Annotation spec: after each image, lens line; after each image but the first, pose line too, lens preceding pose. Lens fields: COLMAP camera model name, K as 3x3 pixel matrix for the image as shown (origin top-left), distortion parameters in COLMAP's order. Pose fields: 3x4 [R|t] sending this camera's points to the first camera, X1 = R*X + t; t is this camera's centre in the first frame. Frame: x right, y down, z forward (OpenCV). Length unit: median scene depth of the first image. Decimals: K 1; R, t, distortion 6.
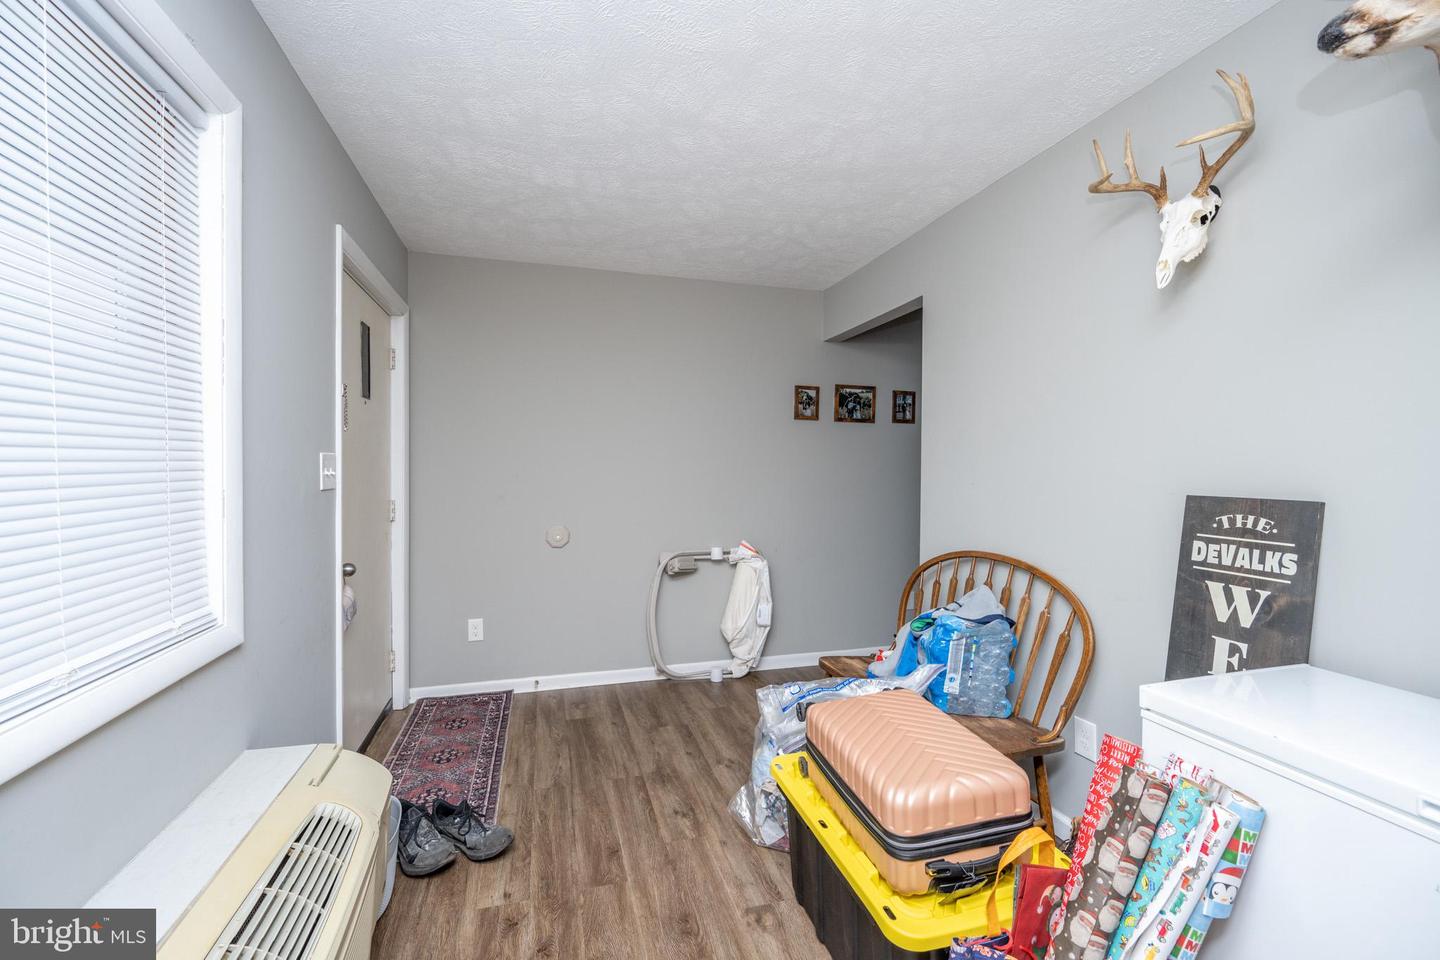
lens RADIAL K [[582.0, 0, 719.8], [0, 582.0, 474.0], [0, 0, 1]] dist [-0.001902, -0.000171]
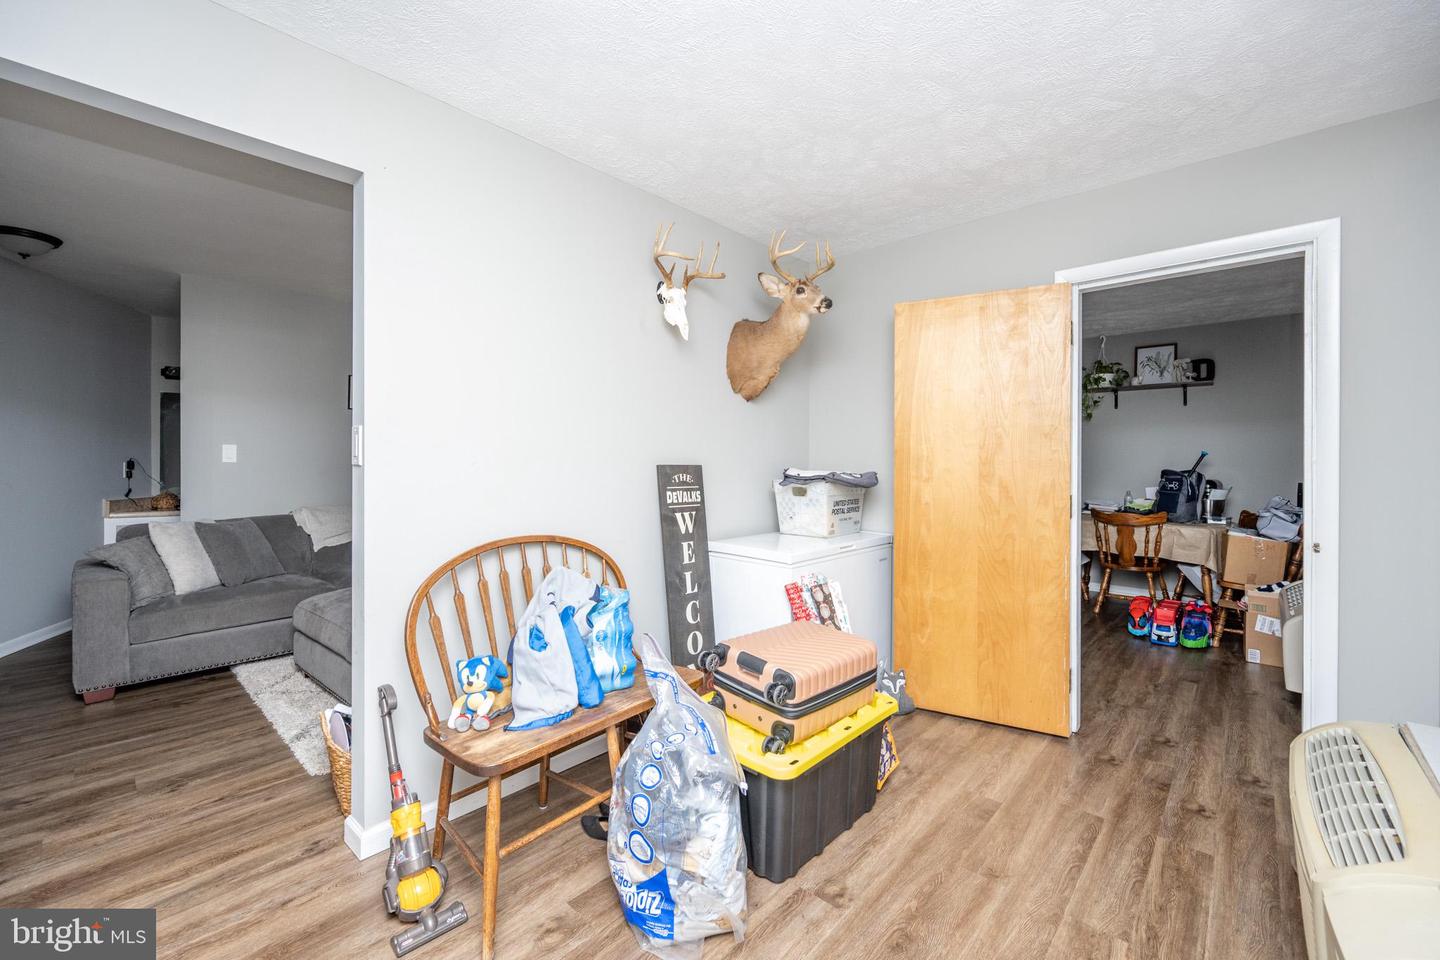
lens RADIAL K [[582.0, 0, 708.4], [0, 582.0, 460.8], [0, 0, 1]] dist [-0.001902, -0.000171]
pose [[-0.509917, -0.008271, 0.860184, -0.735498], [-0.001152, 0.999959, 0.008933, 0.011487], [-0.860223, 0.003564, -0.509906, 1.861228]]
